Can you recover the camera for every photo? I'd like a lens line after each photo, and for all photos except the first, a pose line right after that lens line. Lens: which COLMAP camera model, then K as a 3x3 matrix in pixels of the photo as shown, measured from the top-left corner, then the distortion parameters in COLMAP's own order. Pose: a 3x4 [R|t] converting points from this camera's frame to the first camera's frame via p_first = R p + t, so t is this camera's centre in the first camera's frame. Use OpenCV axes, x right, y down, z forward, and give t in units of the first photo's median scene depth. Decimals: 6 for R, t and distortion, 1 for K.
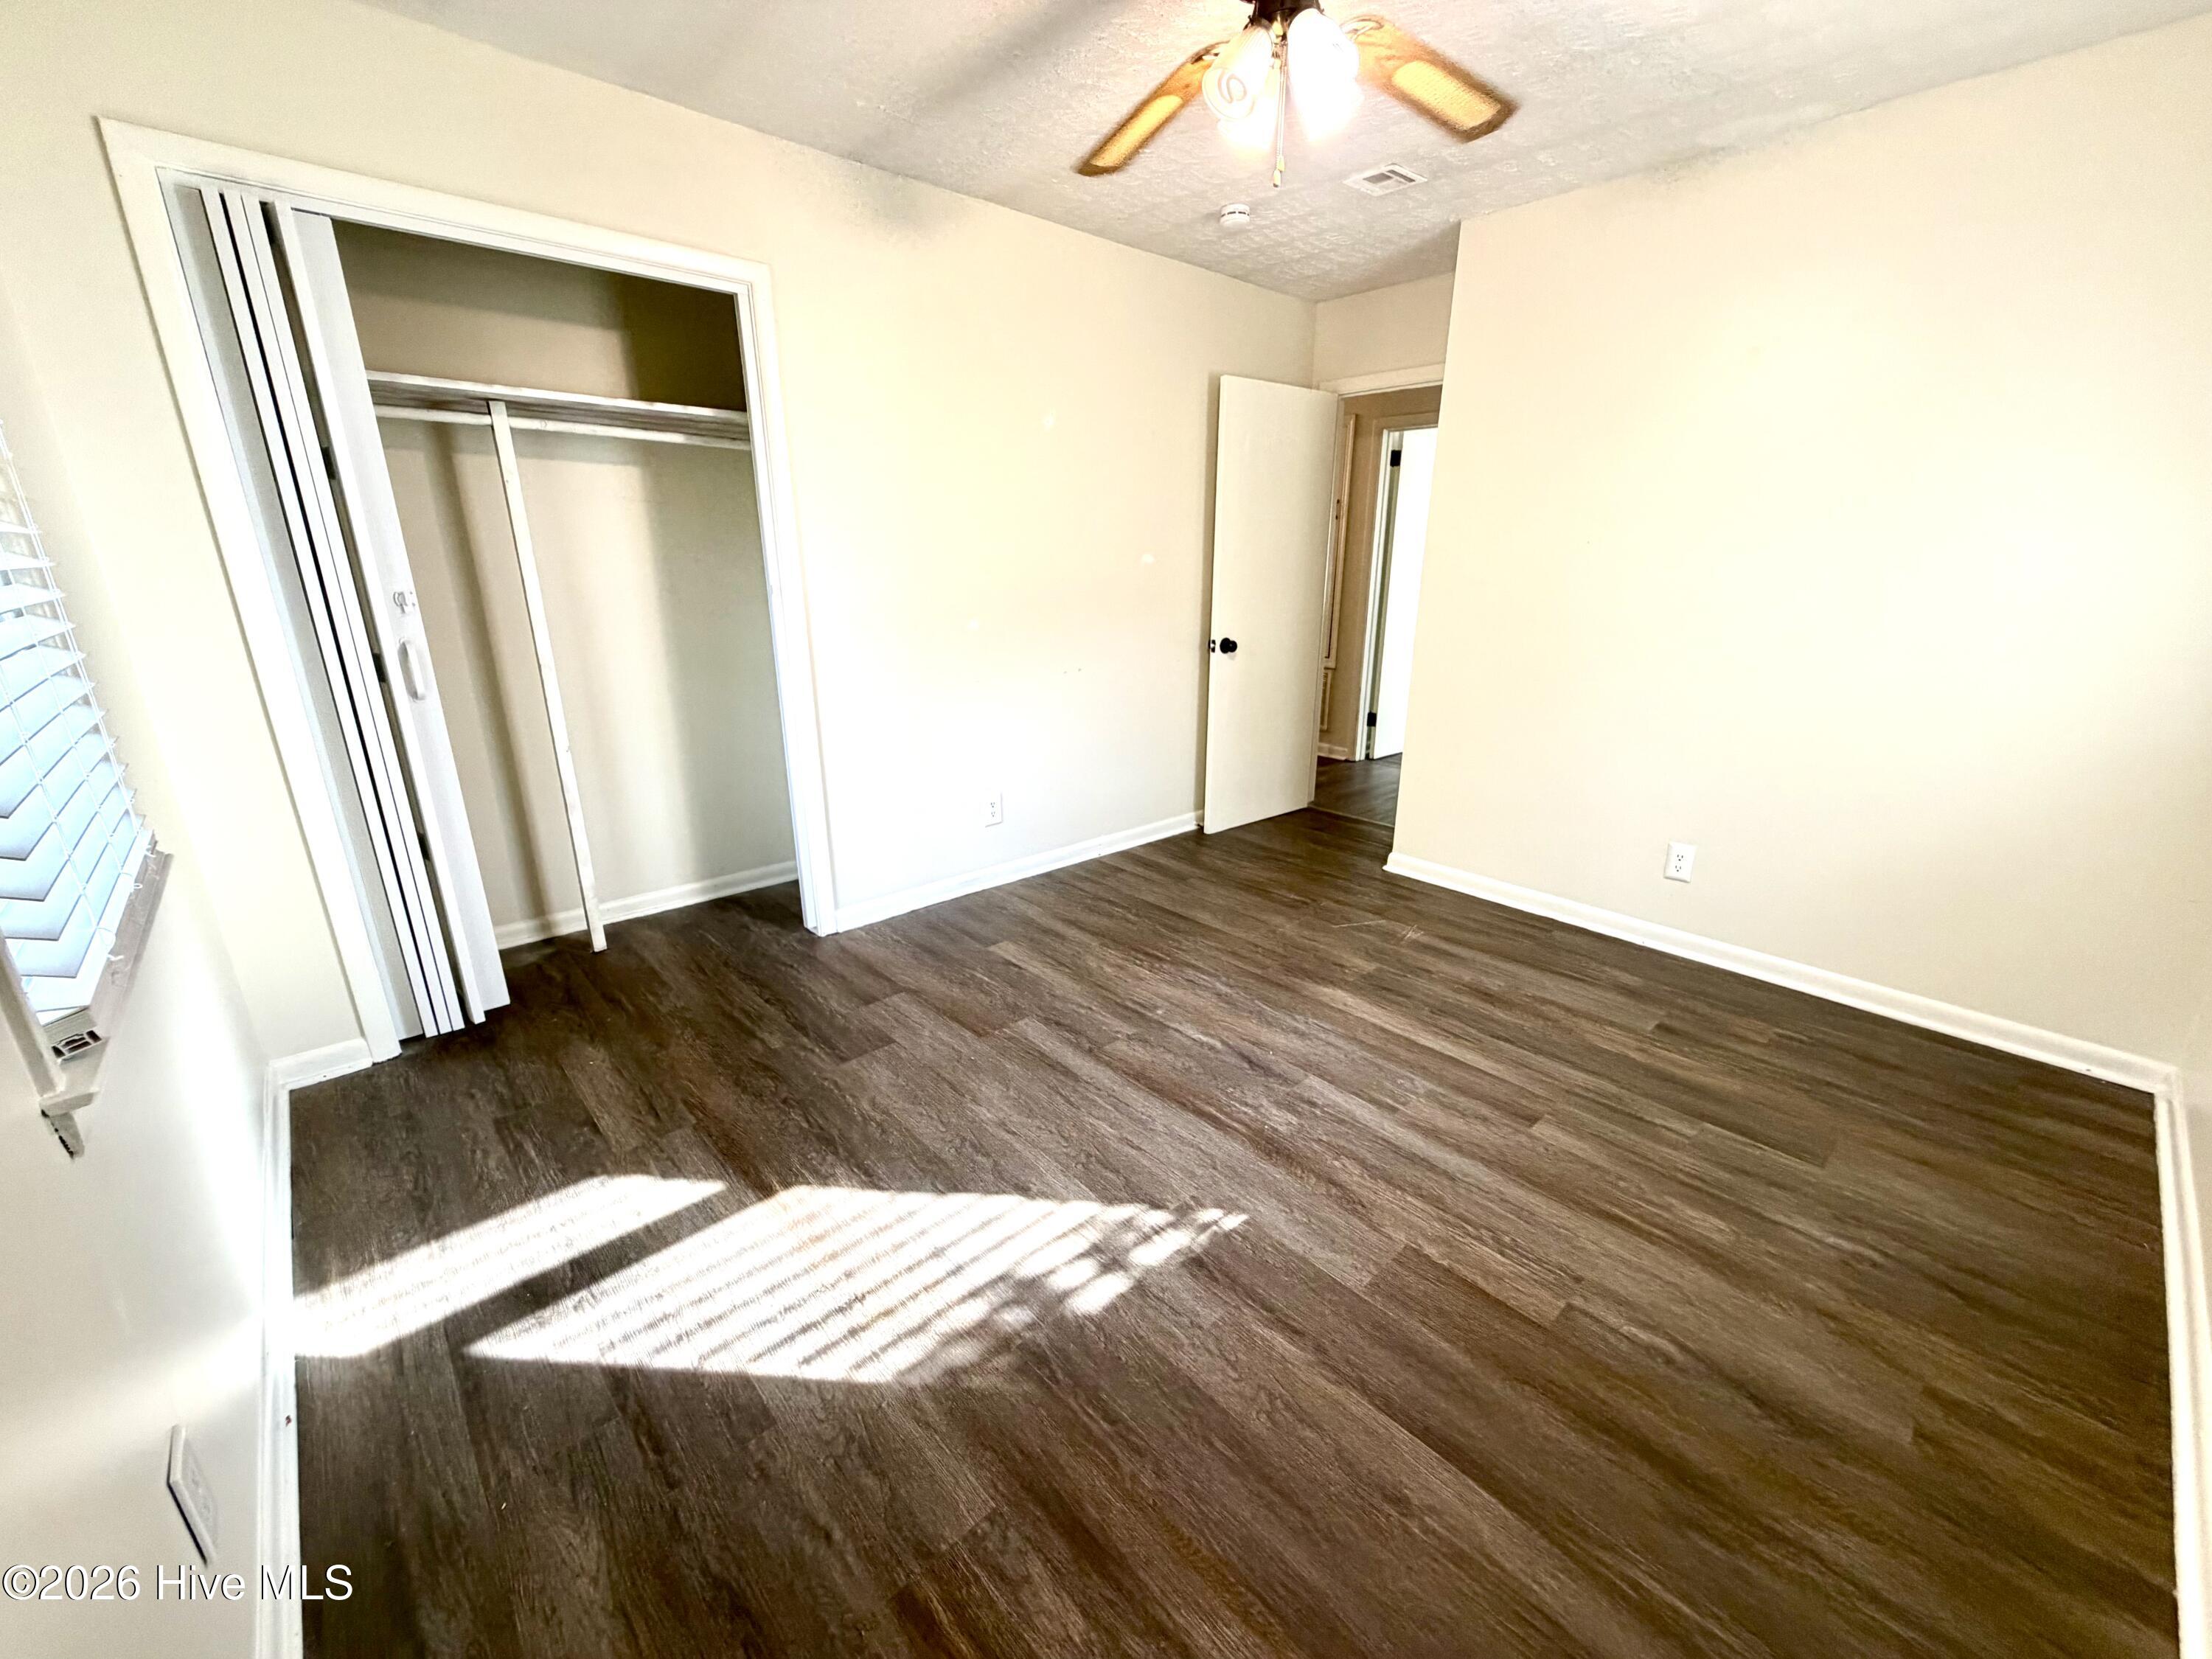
lens RADIAL K [[884.1, 0, 1105.9], [0, 884.1, 833.4], [0, 0, 1]] dist [0.001318, -0.000034]
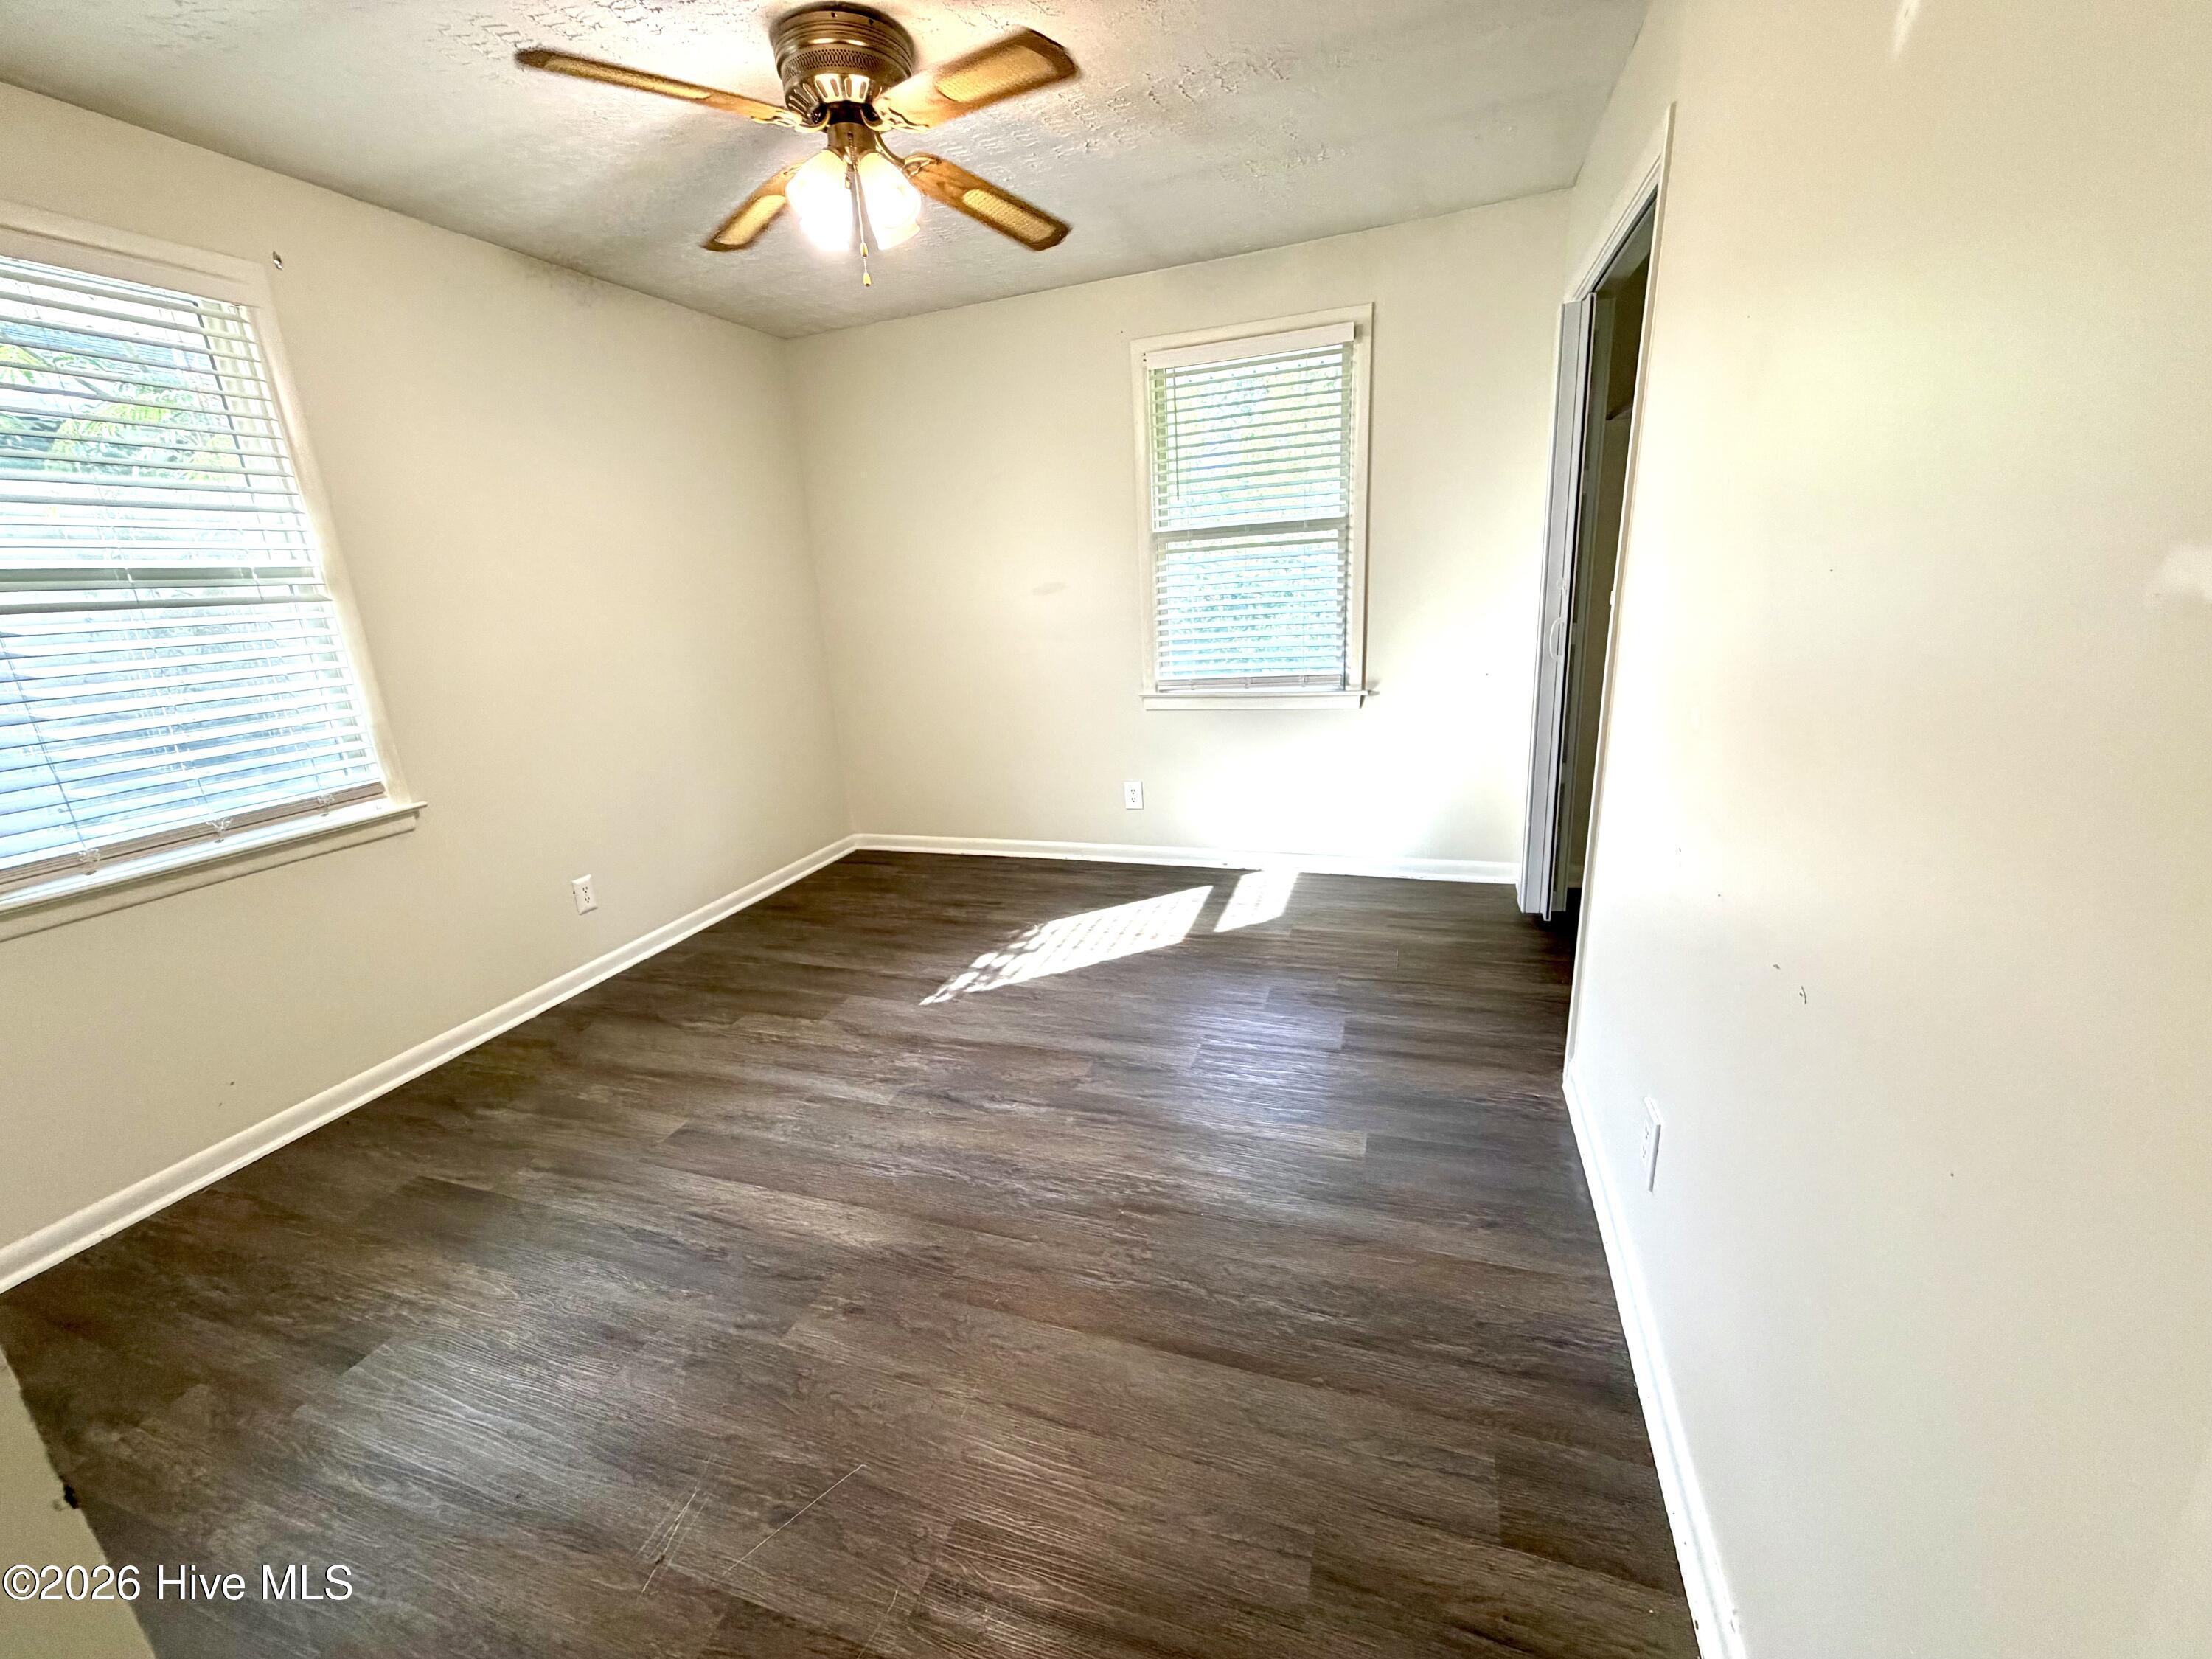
lens RADIAL K [[884.1, 0, 1108.3], [0, 884.1, 829.9], [0, 0, 1]] dist [0.001318, -0.000034]
pose [[-0.876486, 0.180755, -0.446206, 0.469873], [-0.089848, 0.849140, 0.520470, -0.627089], [0.472969, 0.496276, -0.728018, 1.973653]]
